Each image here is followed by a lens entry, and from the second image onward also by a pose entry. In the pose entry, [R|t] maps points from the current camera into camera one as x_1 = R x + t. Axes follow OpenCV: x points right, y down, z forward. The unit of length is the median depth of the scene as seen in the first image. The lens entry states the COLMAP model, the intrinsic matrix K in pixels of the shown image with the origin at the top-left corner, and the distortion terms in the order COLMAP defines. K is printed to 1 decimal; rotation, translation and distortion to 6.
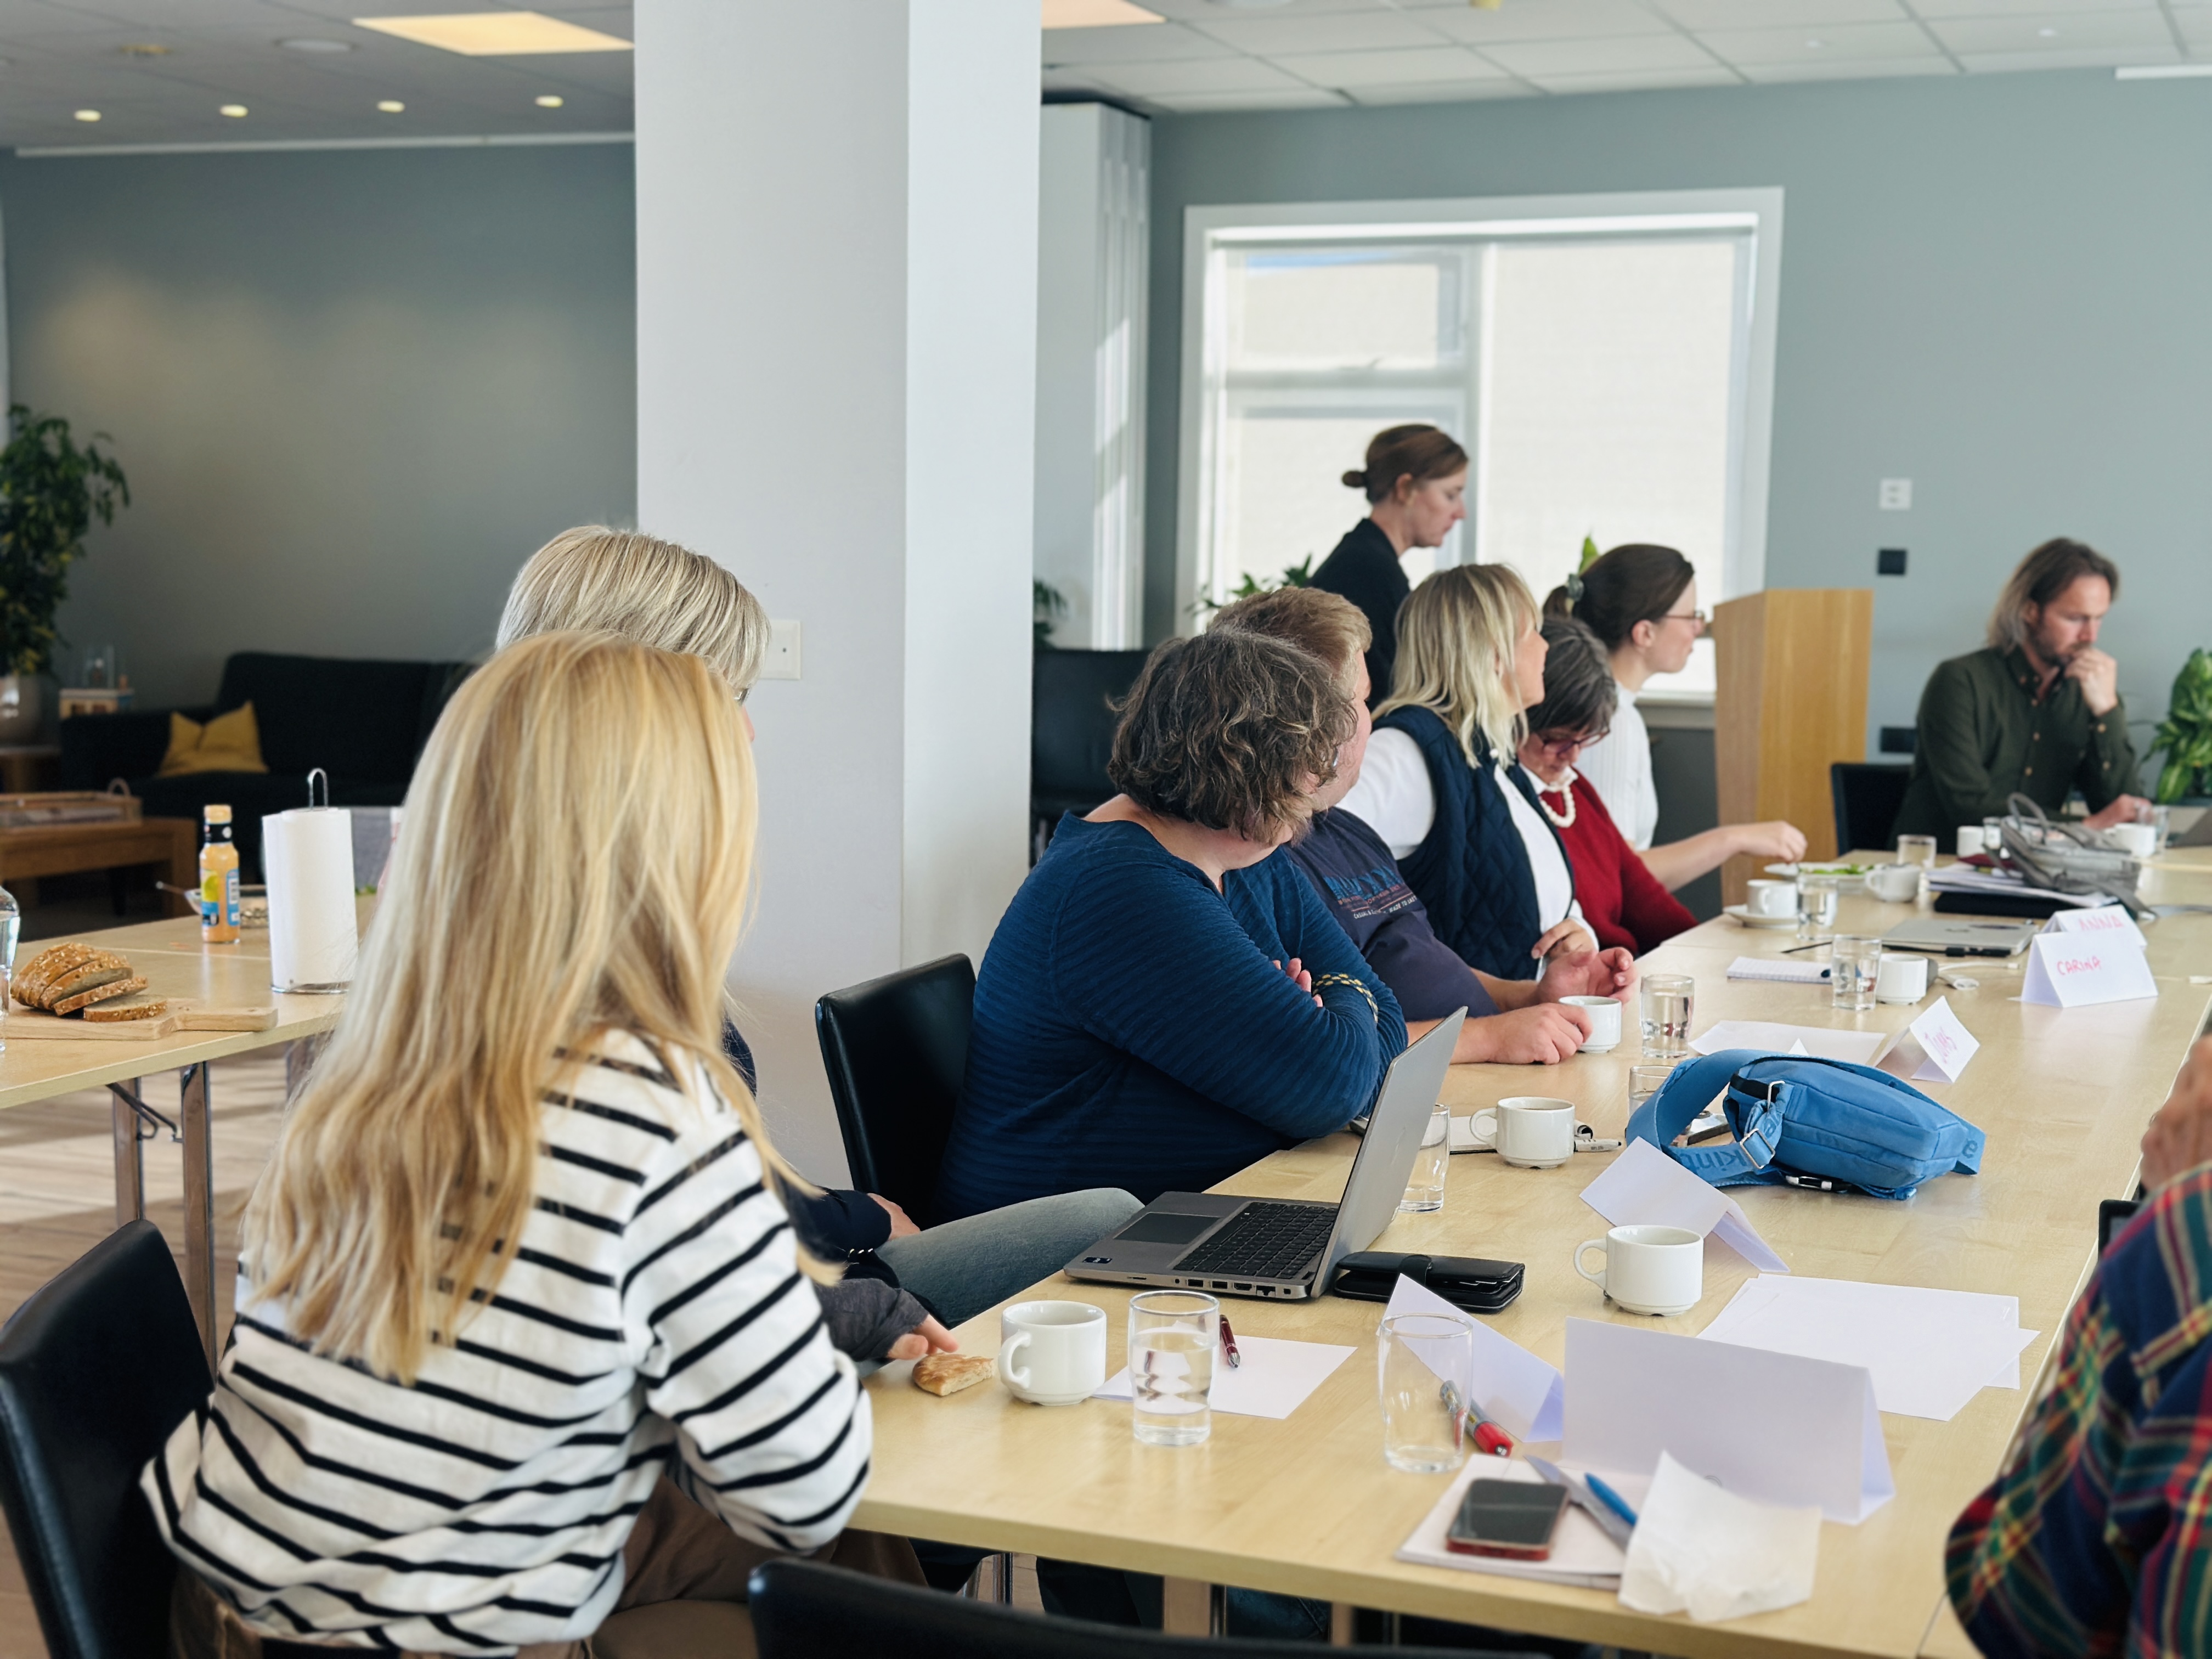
lens RADIAL K [[3100.2, 0, 1107.5], [0, 3100.2, 848.9], [0, 0, 1]] dist [0.083332, 0.000000]
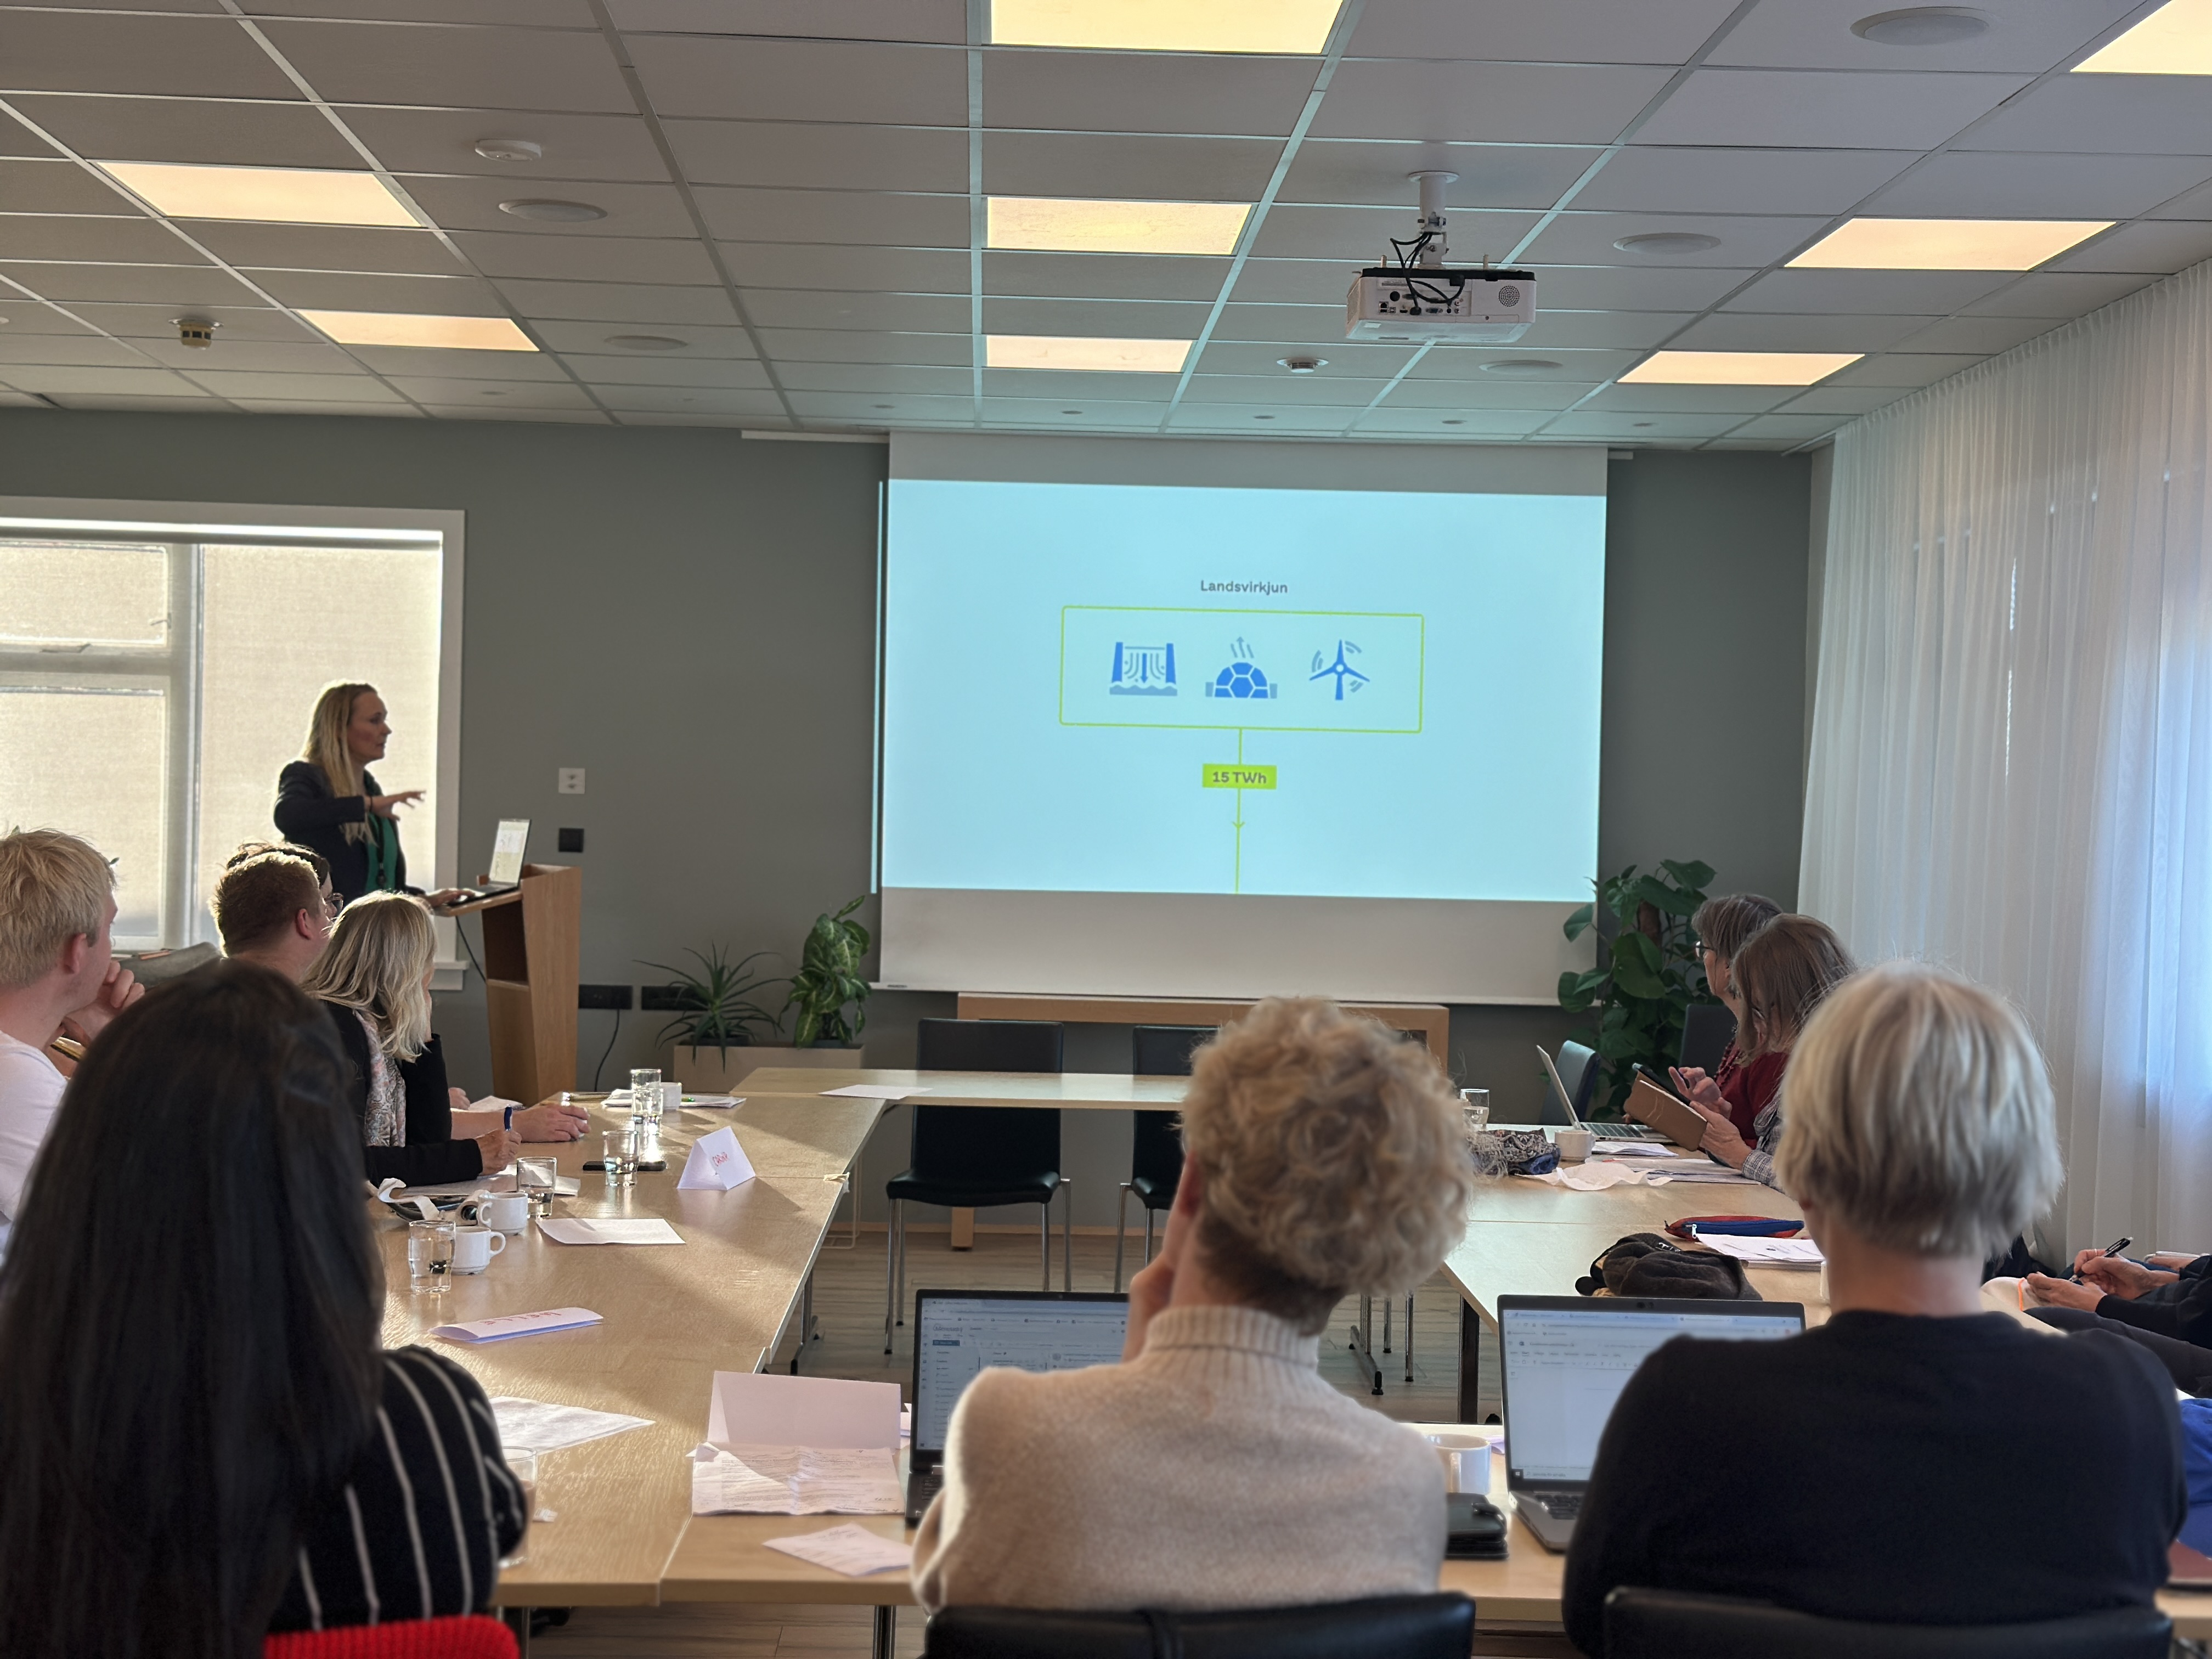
lens RADIAL K [[3100.2, 0, 1105.8], [0, 3100.2, 837.8], [0, 0, 1]] dist [0.083332, 0.000000]
pose [[0.910847, 0.000994, 0.412743, -0.039220], [0.036746, 0.995831, -0.083490, 0.009427], [-0.411105, 0.091213, 0.907013, -0.111657]]
